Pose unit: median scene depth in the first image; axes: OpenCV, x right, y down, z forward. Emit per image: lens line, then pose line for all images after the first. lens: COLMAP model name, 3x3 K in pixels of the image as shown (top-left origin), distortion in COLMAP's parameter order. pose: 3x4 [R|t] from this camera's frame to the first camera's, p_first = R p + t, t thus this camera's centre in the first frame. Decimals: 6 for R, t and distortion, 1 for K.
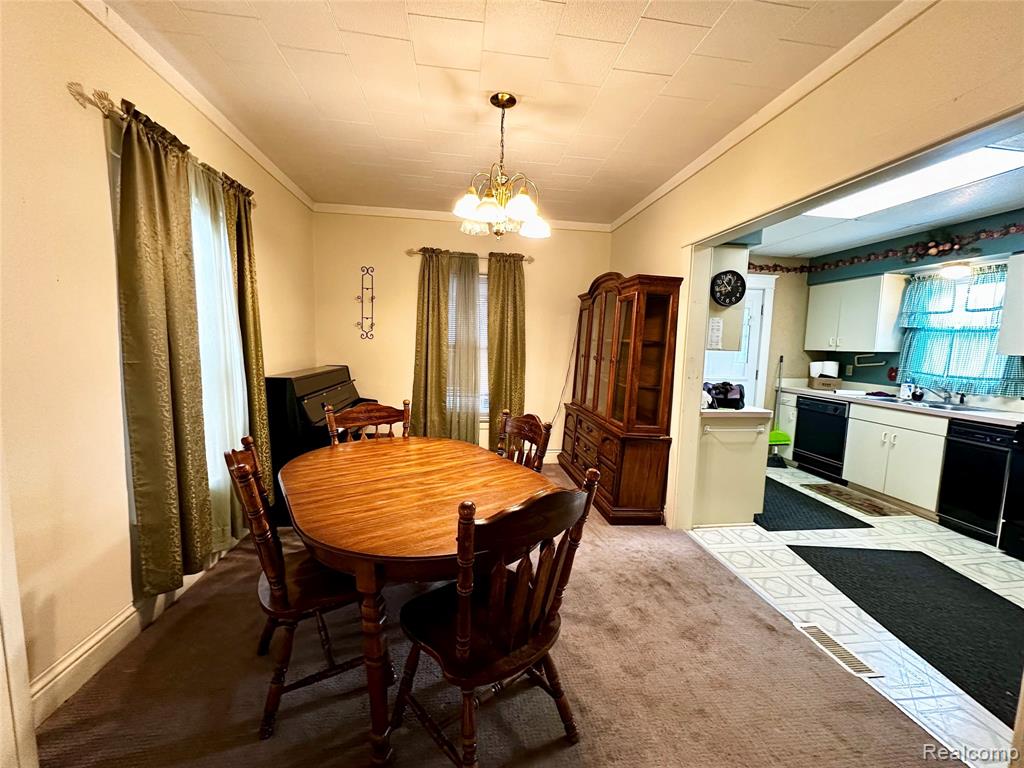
lens RADIAL K [[408.4, 0, 513.5], [0, 408.4, 384.1], [0, 0, 1]] dist [-0.000246, -0.000102]
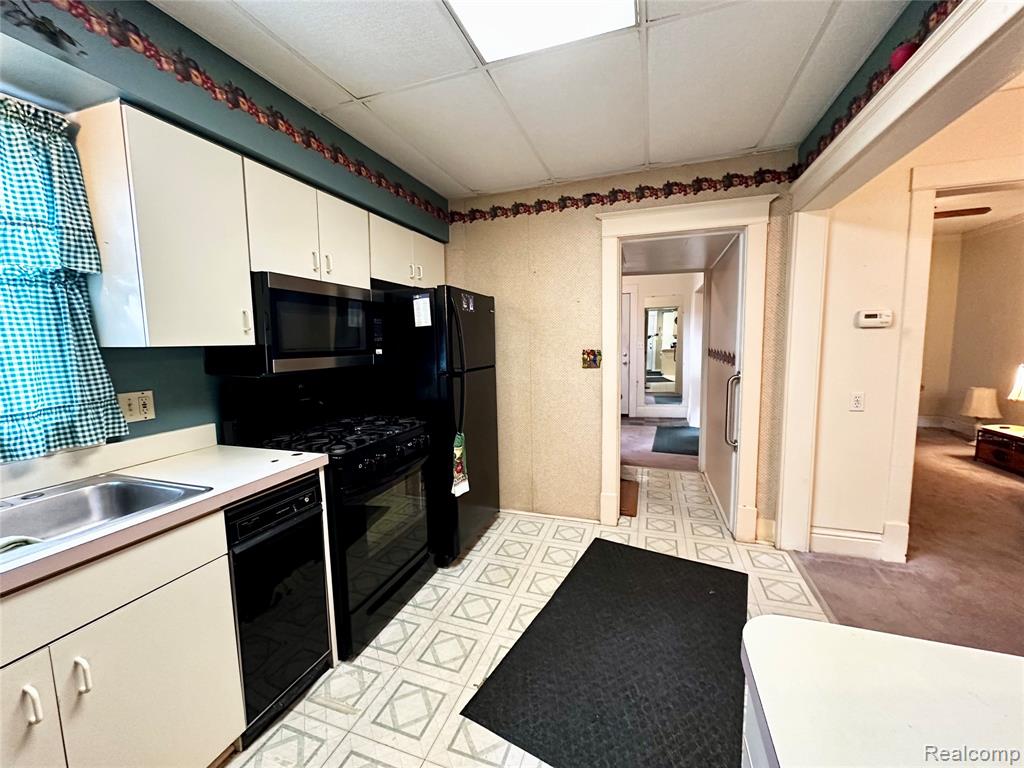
lens RADIAL K [[408.4, 0, 512.6], [0, 408.4, 385.0], [0, 0, 1]] dist [-0.000246, -0.000102]
pose [[-0.892947, -0.062963, 0.445738, 0.569863], [0.038166, 0.976016, 0.214326, -0.095338], [-0.448542, 0.208393, -0.869127, 1.053541]]
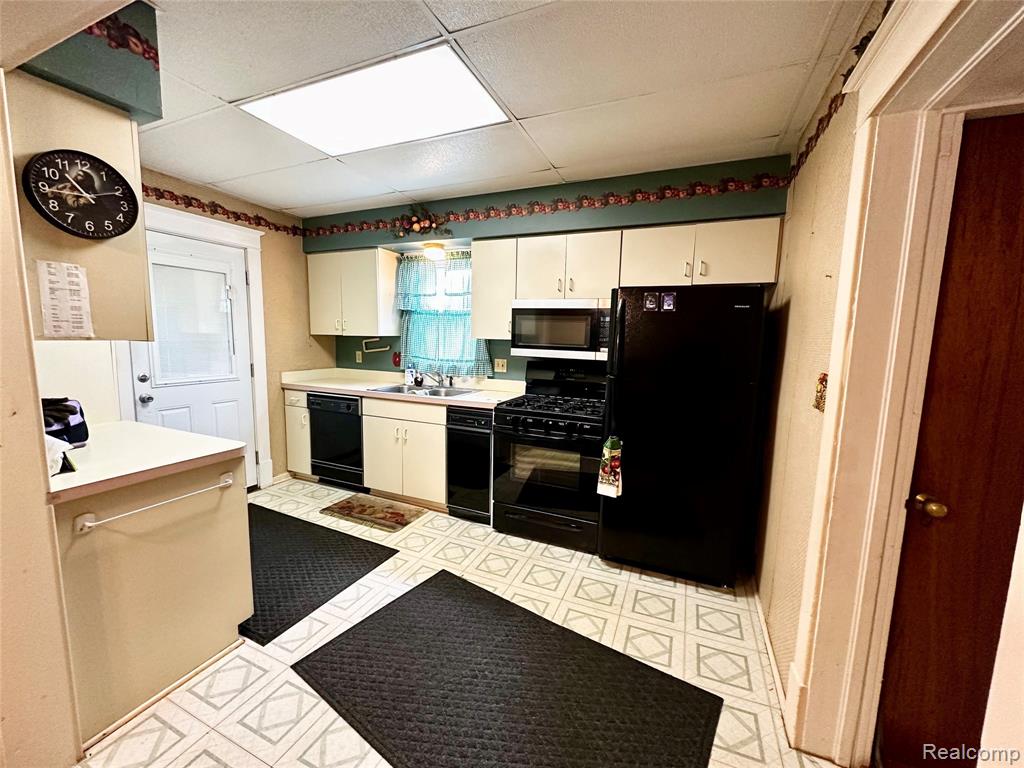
lens RADIAL K [[408.4, 0, 512.8], [0, 408.4, 384.0], [0, 0, 1]] dist [-0.000246, -0.000102]
pose [[0.518657, -0.113870, 0.847365, 0.304778], [0.078448, 0.993249, 0.085457, -0.032250], [-0.851376, 0.022151, 0.524089, 0.324510]]
